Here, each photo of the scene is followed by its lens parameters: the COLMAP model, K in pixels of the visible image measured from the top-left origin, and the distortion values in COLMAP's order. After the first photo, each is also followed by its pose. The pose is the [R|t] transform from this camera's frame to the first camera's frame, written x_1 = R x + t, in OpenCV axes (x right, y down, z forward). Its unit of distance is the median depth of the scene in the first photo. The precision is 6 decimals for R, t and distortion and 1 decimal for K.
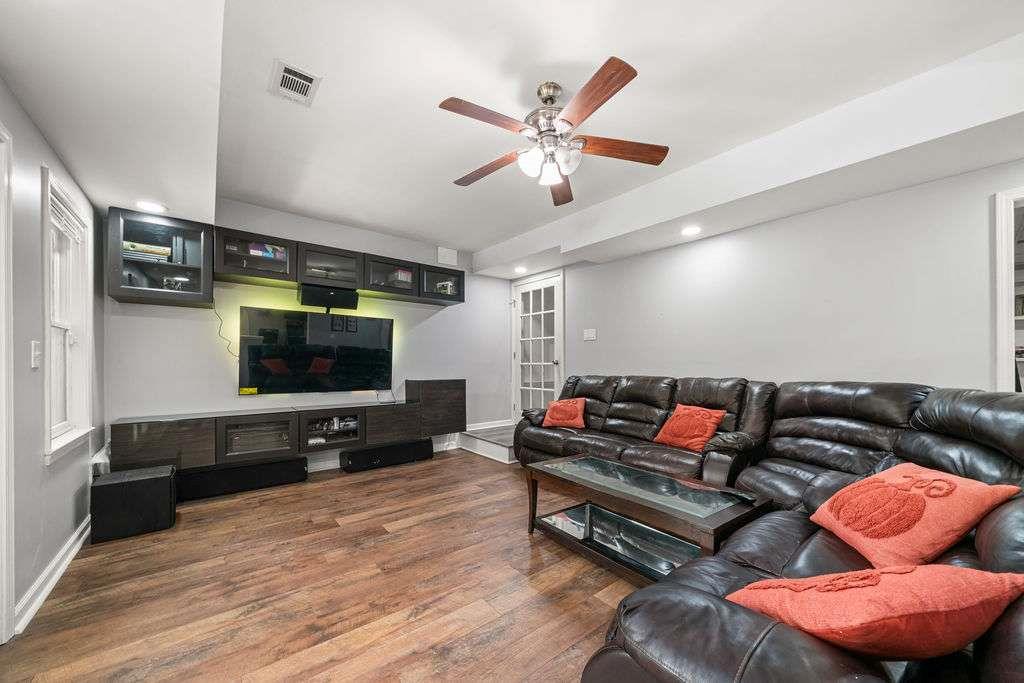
lens RADIAL K [[372.1, 0, 509.0], [0, 372.1, 360.9], [0, 0, 1]] dist [-0.000645, -0.000125]
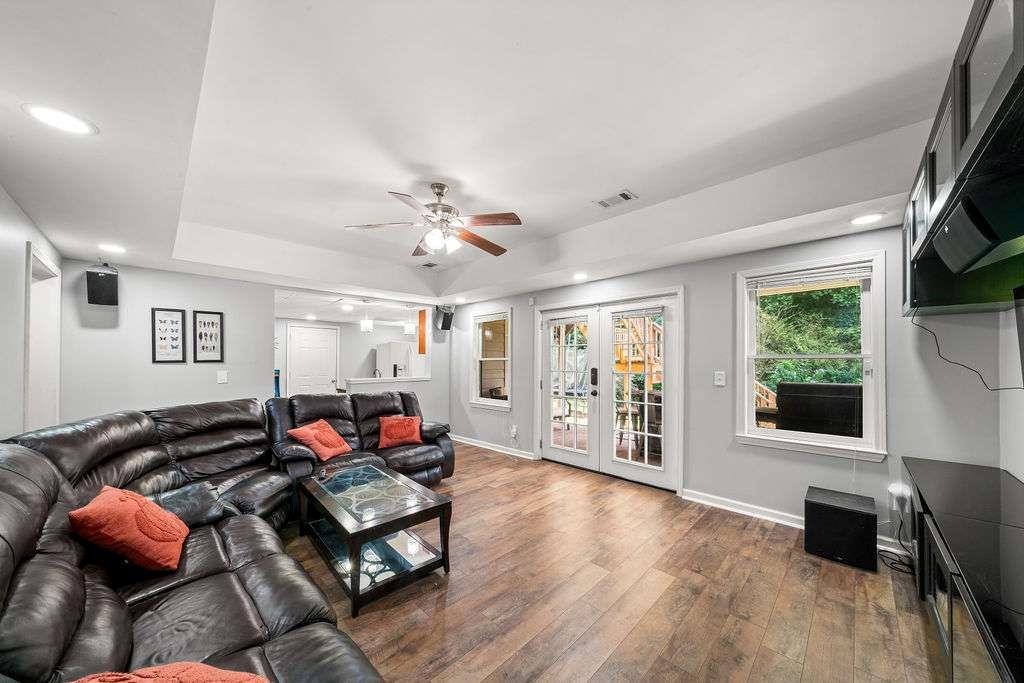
lens RADIAL K [[353.3, 0, 514.0], [0, 353.3, 361.4], [0, 0, 1]] dist [-0.012950, -0.000015]
pose [[-0.991567, 0.002174, -0.129574, 0.003091], [0.002297, 0.999997, -0.000801, -0.049392], [0.129572, -0.001092, -0.991569, 1.251419]]
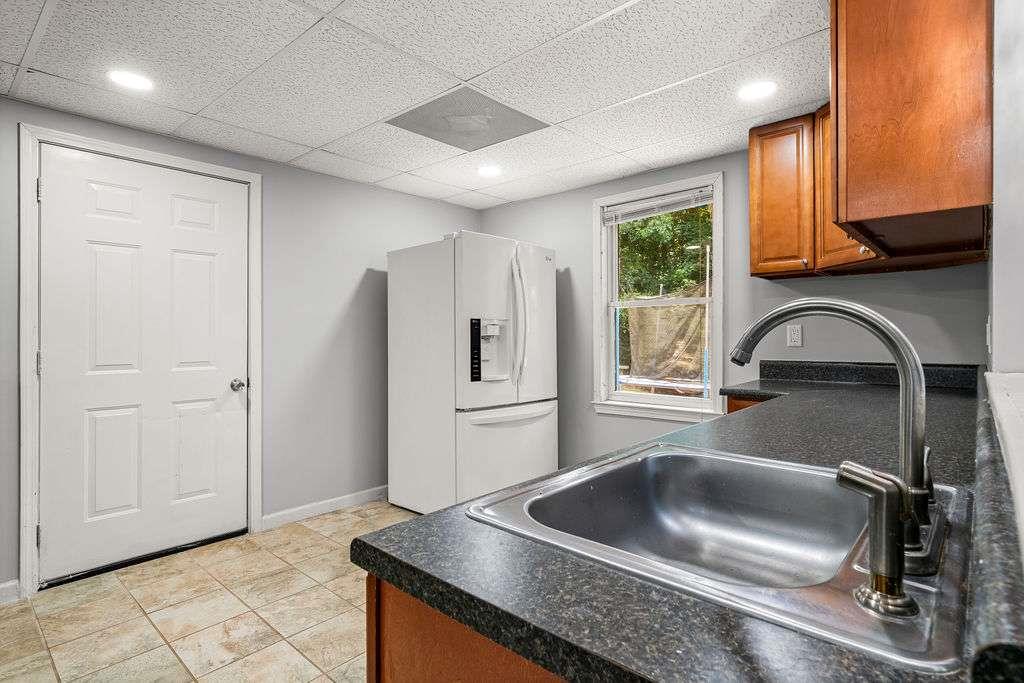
lens RADIAL K [[525.2, 0, 512.1], [0, 525.2, 333.9], [0, 0, 1]] dist [0.004612, 0.000740]
pose [[-0.986095, 0.001996, -0.166172, 0.511987], [0.002261, 0.999996, -0.001404, -0.010748], [0.166168, -0.001760, -0.986096, -0.102016]]
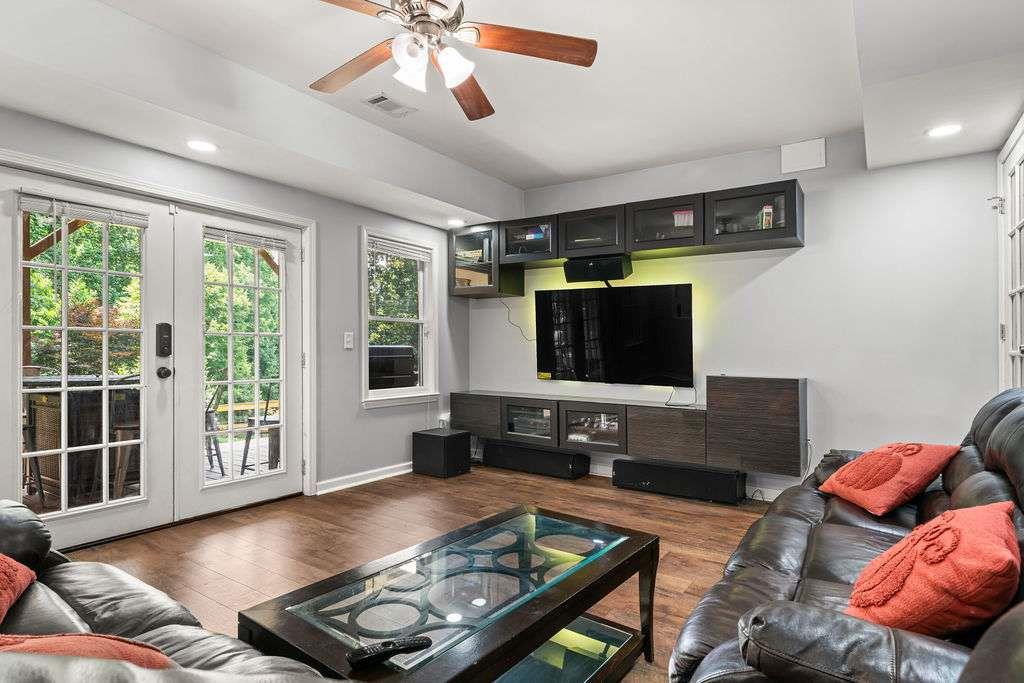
lens RADIAL K [[546.8, 0, 522.3], [0, 546.8, 344.8], [0, 0, 1]] dist [0.002319, 0.000500]
pose [[0.313964, -0.004005, -0.949426, 0.621554], [-0.005098, 0.999970, -0.005904, 0.007694], [0.949421, 0.006694, 0.313934, 0.455156]]
